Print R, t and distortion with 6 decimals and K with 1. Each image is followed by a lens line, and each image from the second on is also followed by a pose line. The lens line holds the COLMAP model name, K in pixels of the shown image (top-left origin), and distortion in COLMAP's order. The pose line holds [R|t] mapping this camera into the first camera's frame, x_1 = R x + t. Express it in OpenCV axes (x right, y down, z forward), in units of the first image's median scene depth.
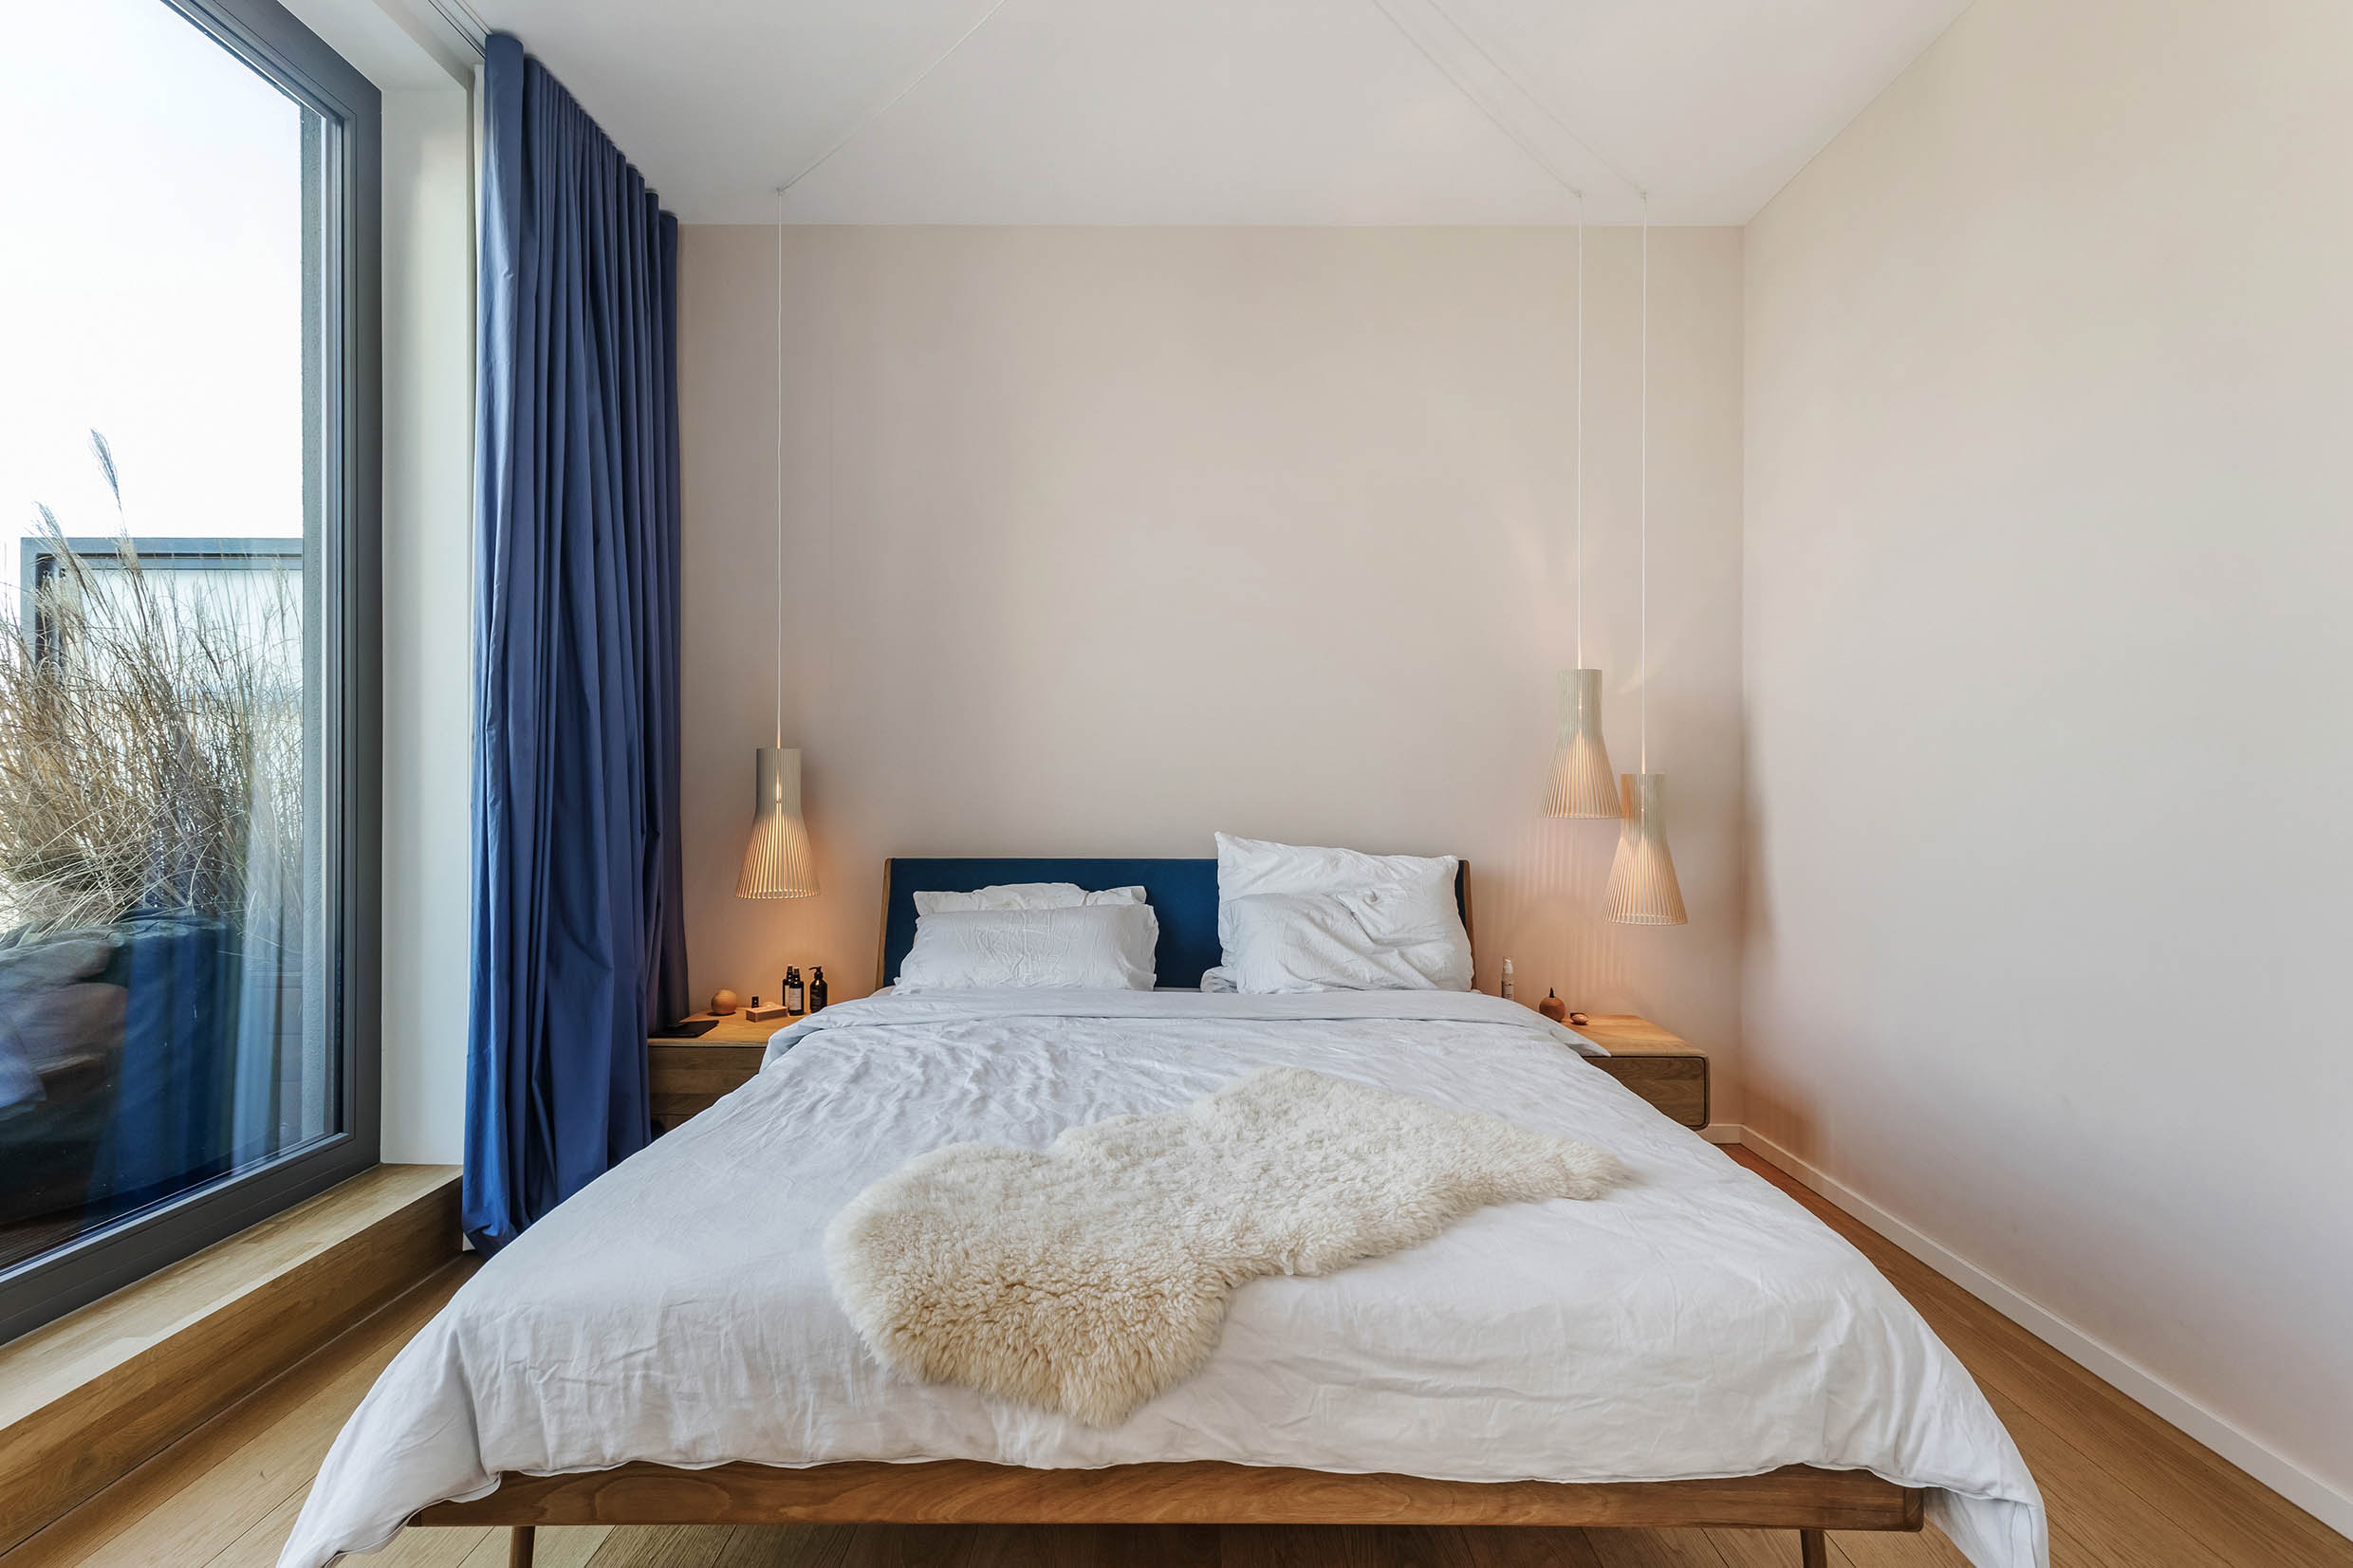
lens RADIAL K [[1095.1, 0, 1186.6], [0, 1095.1, 777.9], [0, 0, 1]] dist [0.002909, 0.000460]
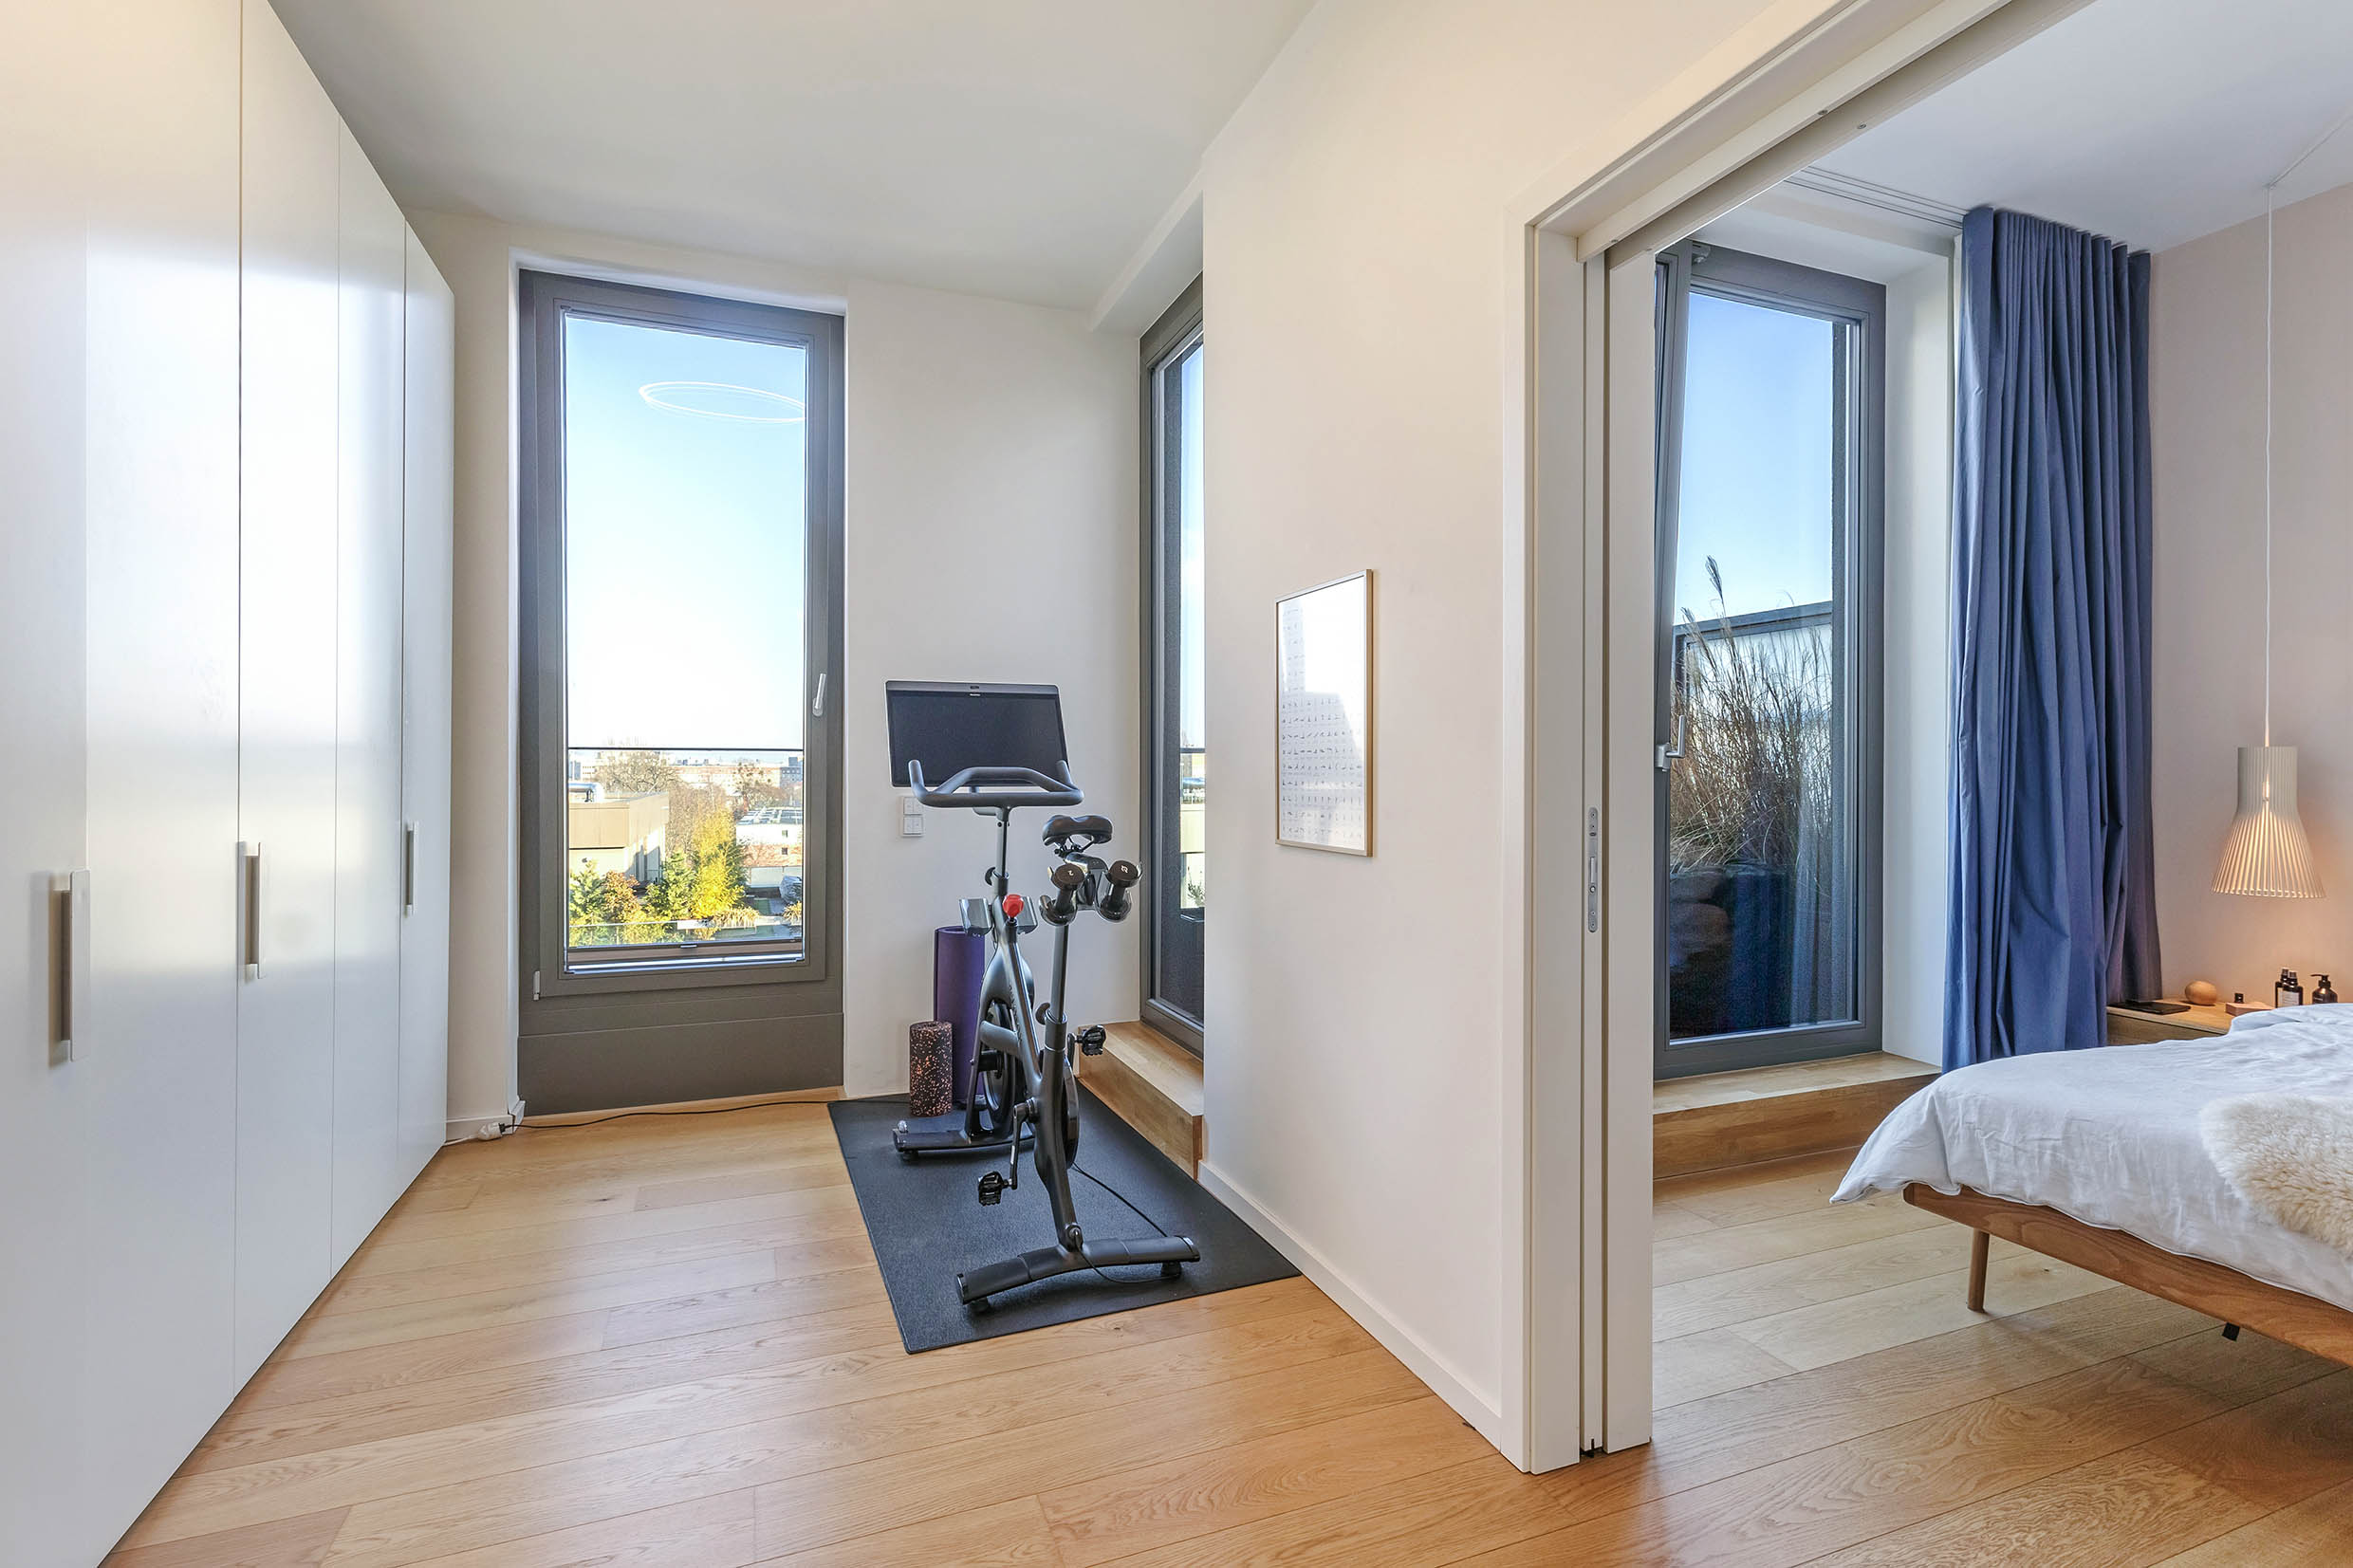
lens RADIAL K [[1095.1, 0, 1185.5], [0, 1095.1, 774.5], [0, 0, 1]] dist [0.002909, 0.000460]
pose [[0.369265, 0.002008, -0.929322, 0.243124], [-0.000358, 0.999998, 0.002019, -0.003634], [0.929324, -0.000413, 0.369265, -0.353502]]
